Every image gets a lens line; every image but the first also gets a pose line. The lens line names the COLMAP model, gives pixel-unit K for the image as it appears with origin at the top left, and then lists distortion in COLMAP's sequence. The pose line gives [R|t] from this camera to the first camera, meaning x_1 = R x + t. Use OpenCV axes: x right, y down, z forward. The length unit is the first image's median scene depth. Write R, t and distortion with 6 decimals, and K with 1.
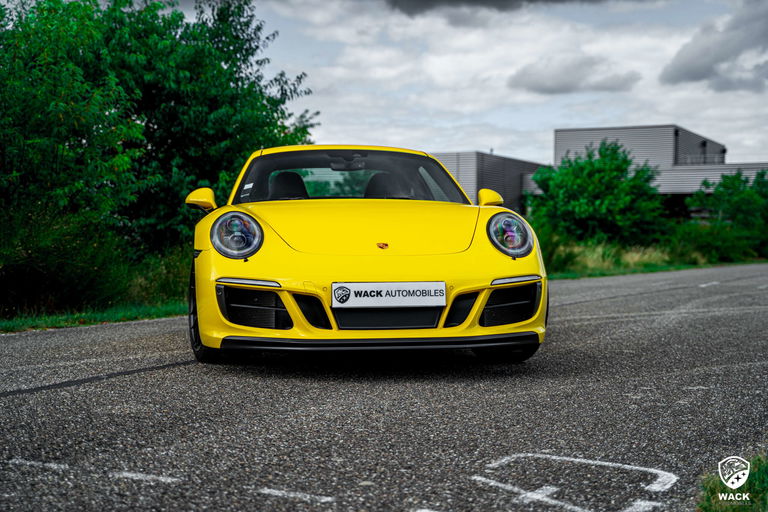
lens RADIAL K [[1172.5, 0, 383.2], [0, 1172.5, 256.3], [0, 0, 1]] dist [0.151435, 0.000000]
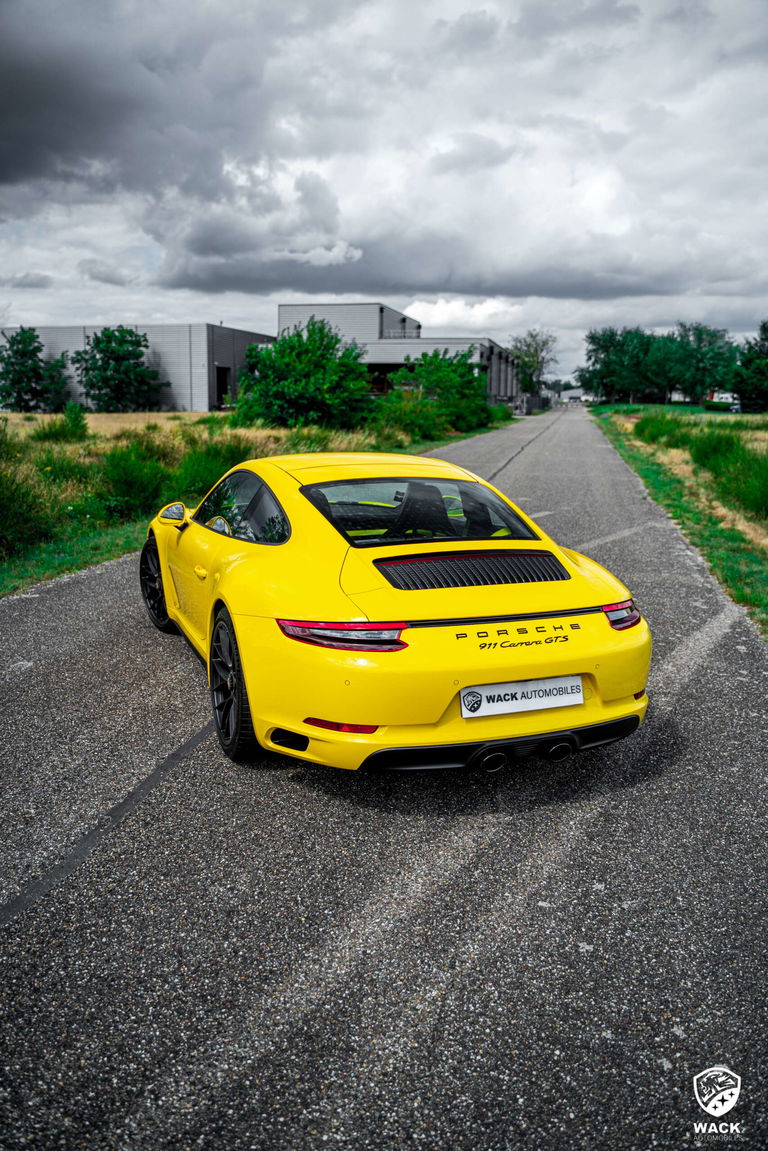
lens RADIAL K [[919.5, 0, 384.6], [0, 919.5, 576.6], [0, 0, 1]] dist [-0.078245, 0.001587]
pose [[0.969875, -0.048063, 0.238814, 0.051037], [0.003576, 0.983046, 0.183323, -0.024279], [-0.243576, -0.176946, 0.953604, 0.209566]]
